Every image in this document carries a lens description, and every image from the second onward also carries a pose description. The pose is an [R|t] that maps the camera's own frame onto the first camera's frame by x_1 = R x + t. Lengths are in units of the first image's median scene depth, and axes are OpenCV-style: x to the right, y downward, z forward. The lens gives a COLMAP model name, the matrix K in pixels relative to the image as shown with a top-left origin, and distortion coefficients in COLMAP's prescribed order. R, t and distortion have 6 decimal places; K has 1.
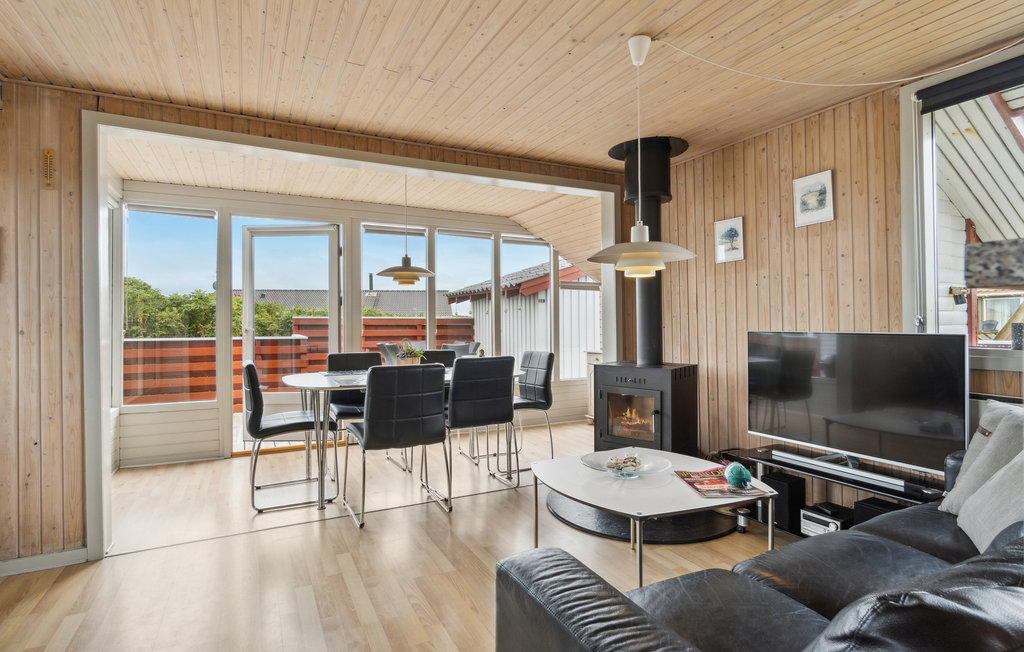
lens RADIAL K [[534.1, 0, 517.6], [0, 534.1, 317.4], [0, 0, 1]] dist [-0.012660, 0.004427]
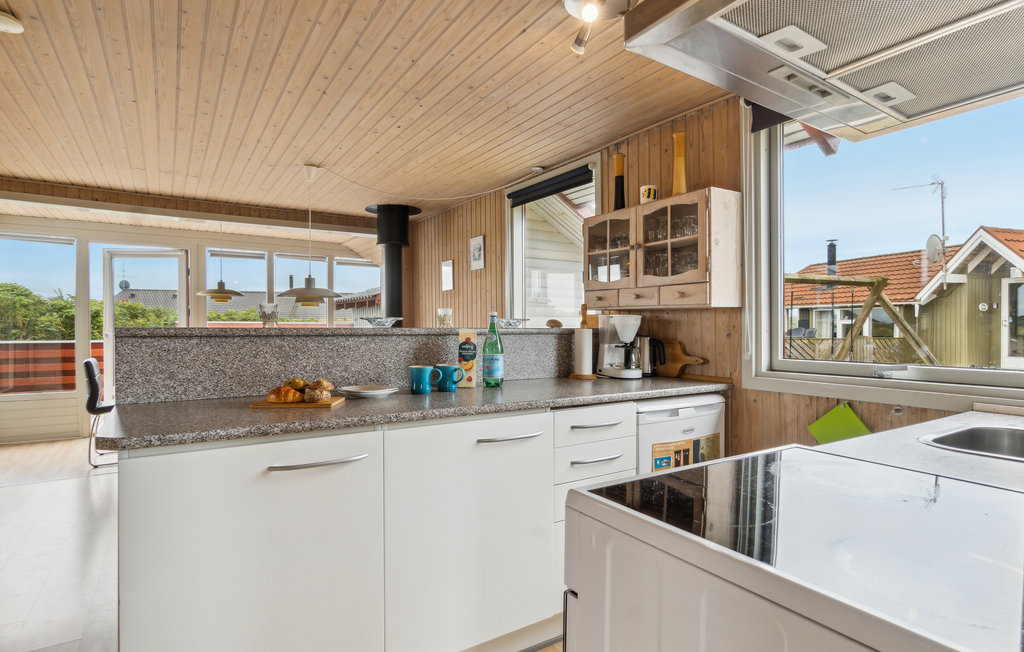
lens RADIAL K [[534.1, 0, 519.0], [0, 534.1, 331.2], [0, 0, 1]] dist [-0.012660, 0.004427]
pose [[0.993068, 0.003872, 0.117479, 0.309631], [-0.006471, 0.999743, 0.021745, -0.019520], [-0.117364, -0.022354, 0.992837, -0.343510]]
